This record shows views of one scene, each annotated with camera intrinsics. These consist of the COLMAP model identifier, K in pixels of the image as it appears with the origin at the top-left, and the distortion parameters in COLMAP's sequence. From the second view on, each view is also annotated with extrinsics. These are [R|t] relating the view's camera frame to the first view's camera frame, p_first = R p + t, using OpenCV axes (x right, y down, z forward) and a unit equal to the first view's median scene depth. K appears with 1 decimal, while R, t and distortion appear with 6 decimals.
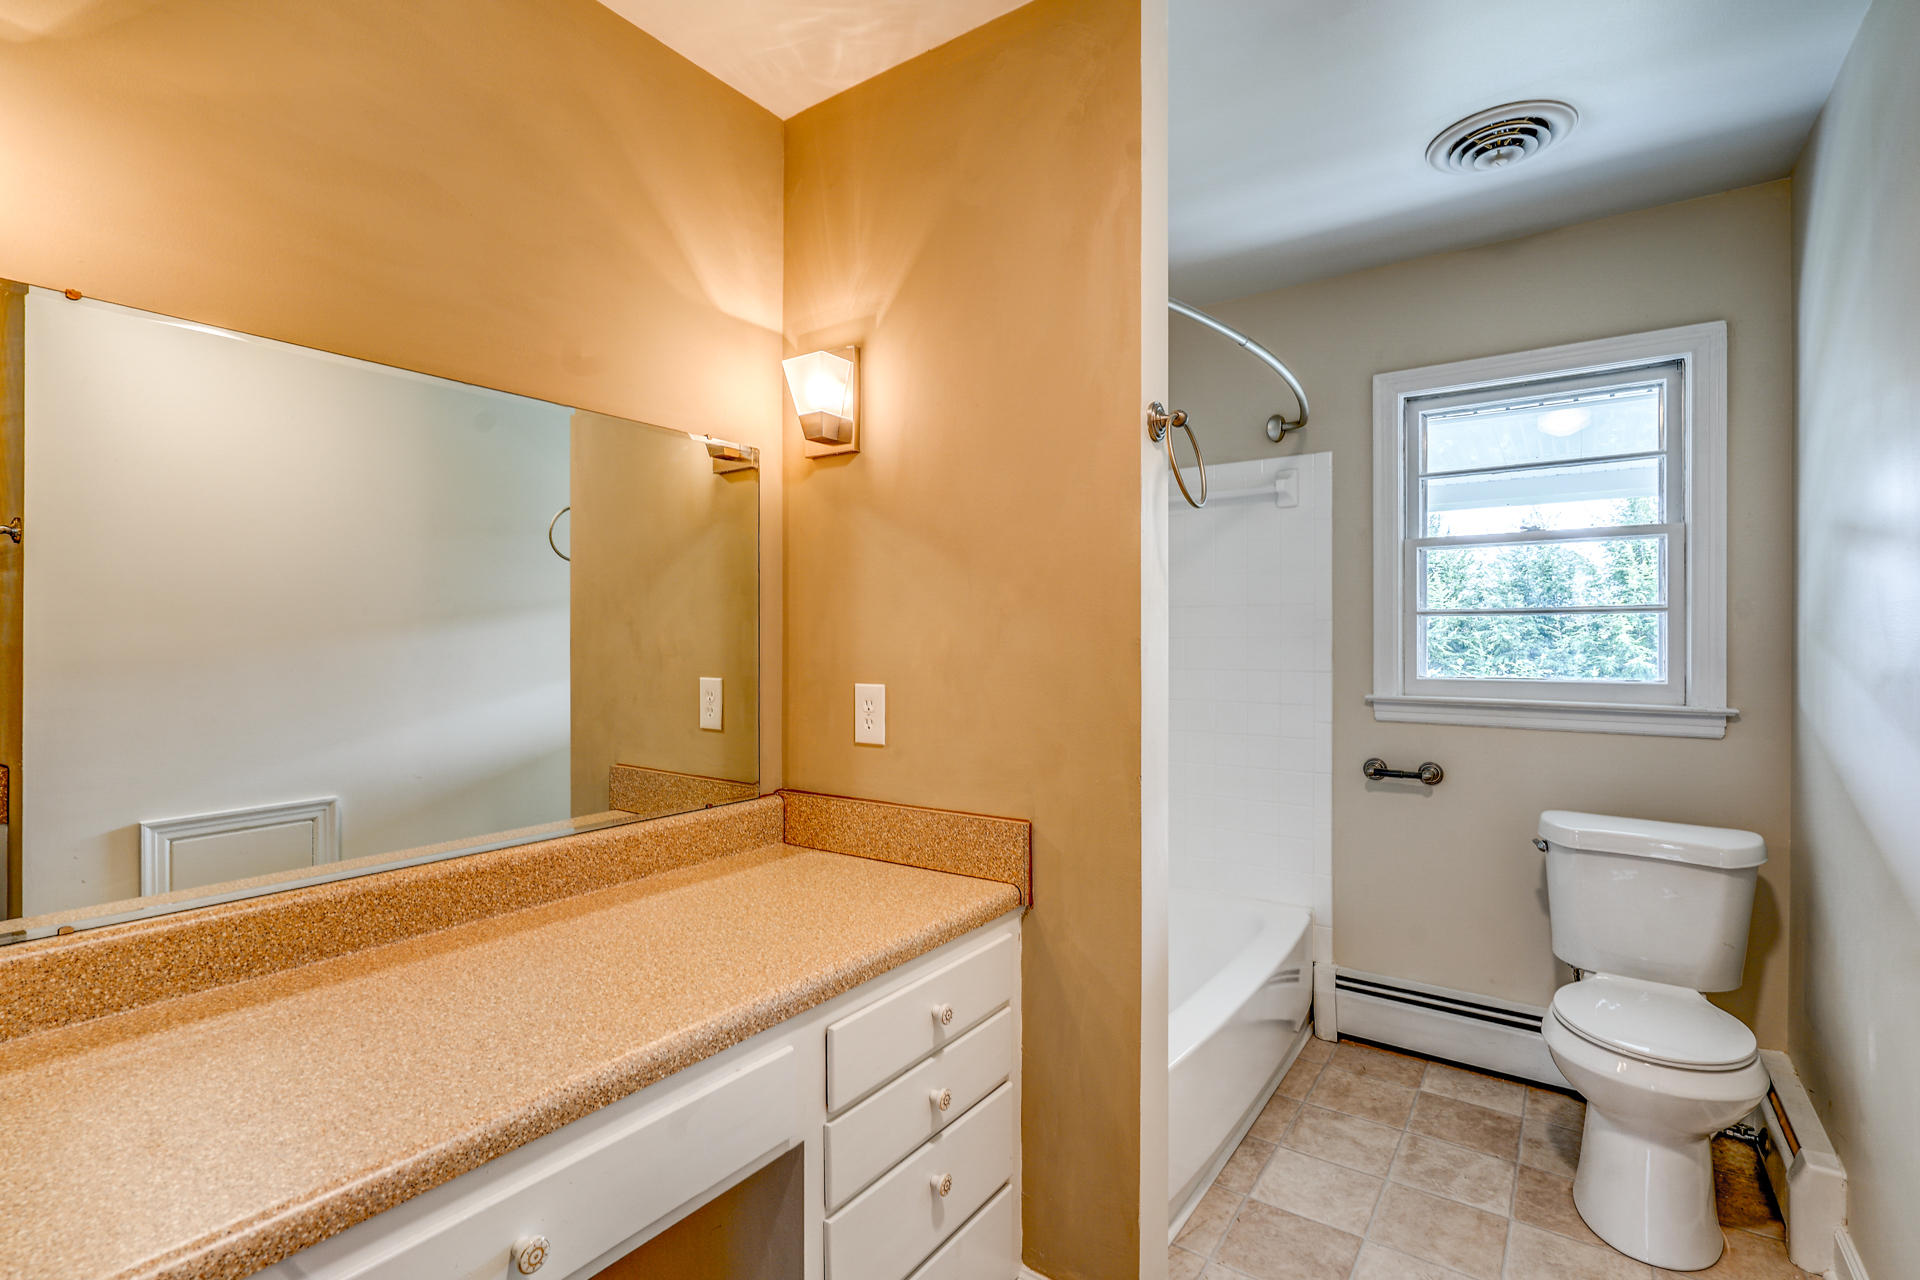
lens RADIAL K [[878.3, 0, 960.0], [0, 878.3, 640.0], [0, 0, 1]] dist [0.000620, 0.000294]
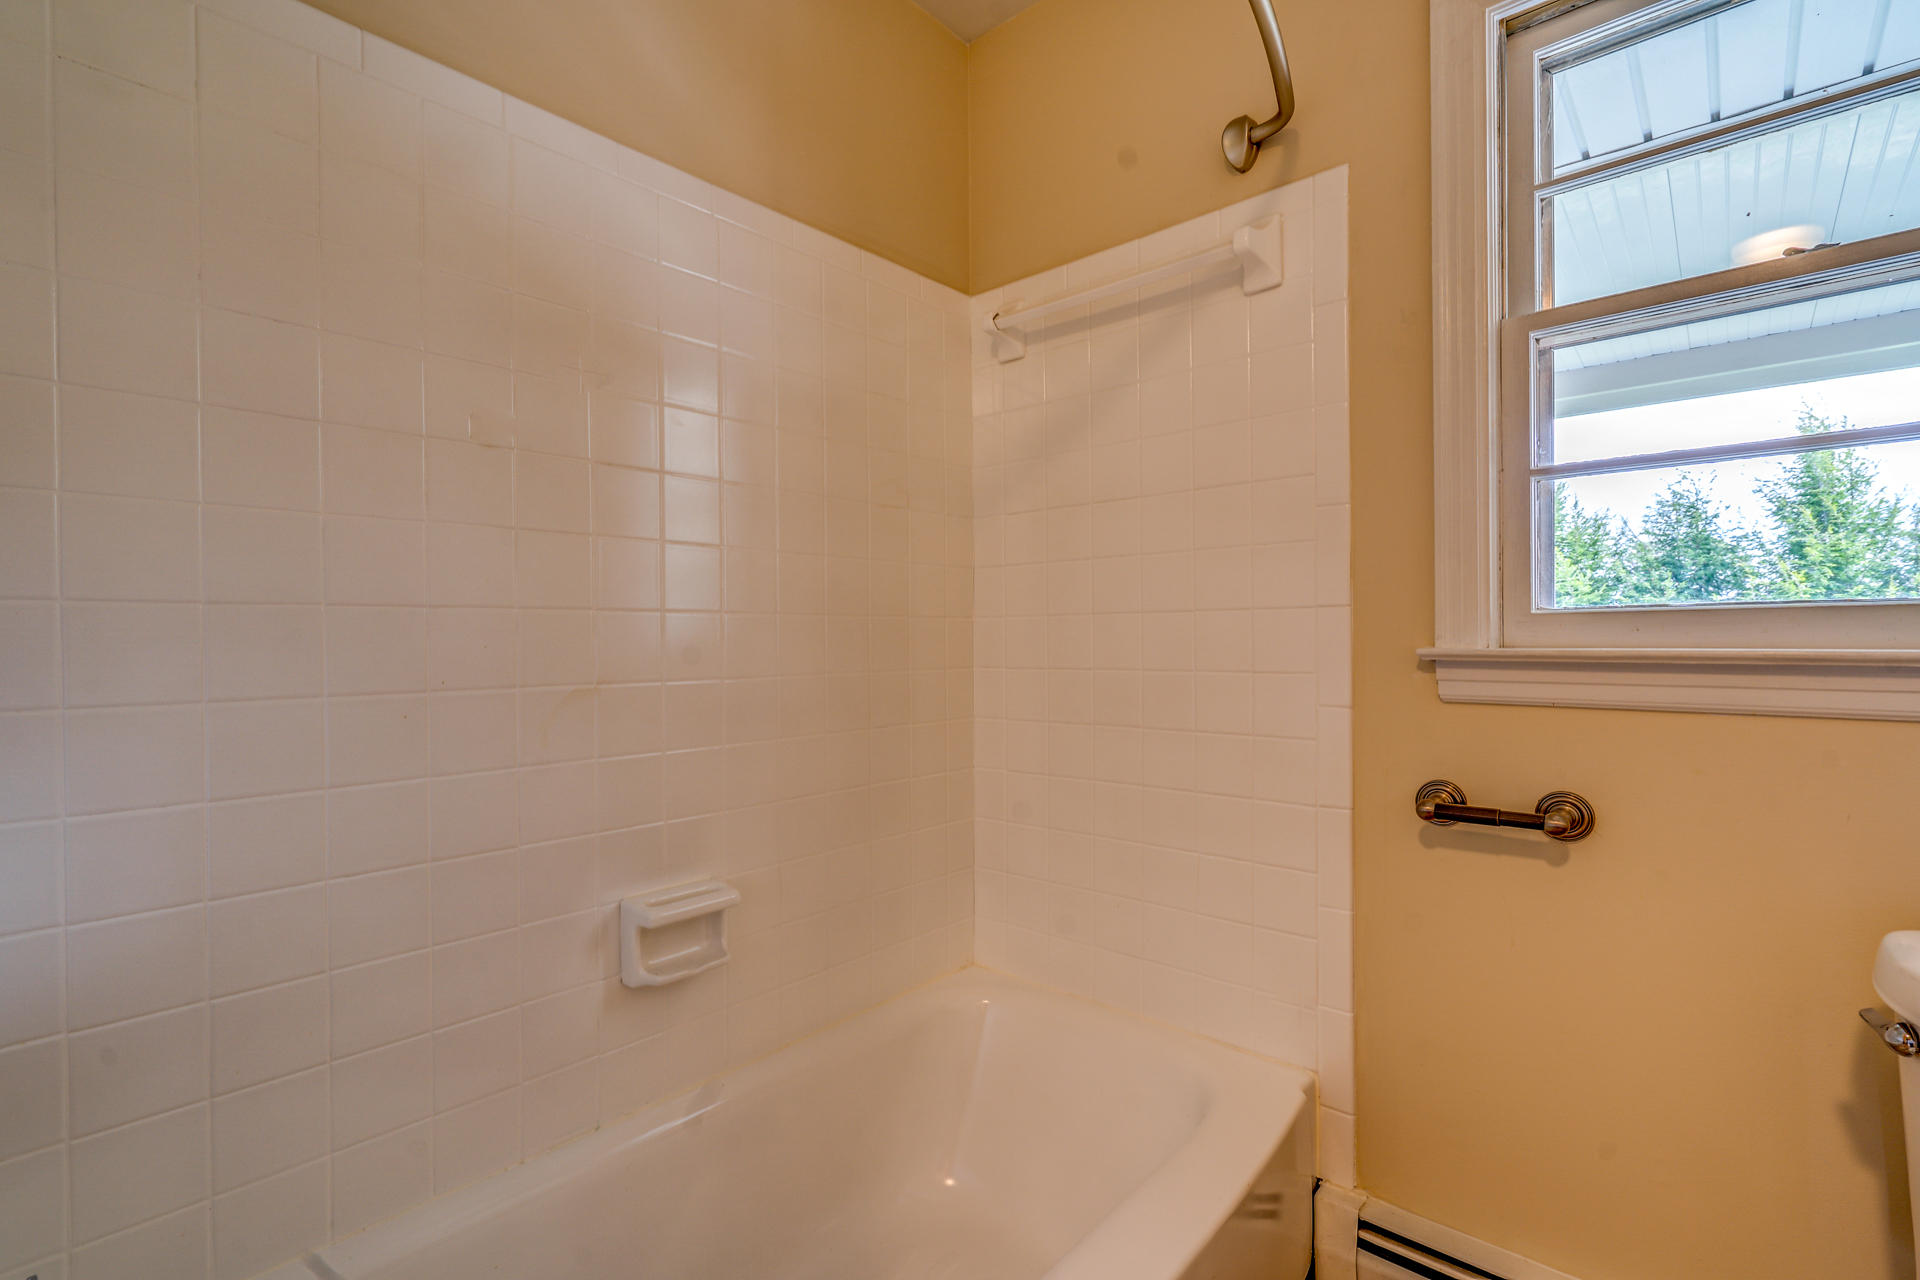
lens RADIAL K [[853.8, 0, 960.0], [0, 853.8, 640.0], [0, 0, 1]] dist [0.000911, 0.000210]
pose [[0.992934, -0.007420, -0.118438, 0.264610], [0.007764, 0.999967, 0.002441, 0.053991], [0.118416, -0.003343, 0.992958, 0.498932]]
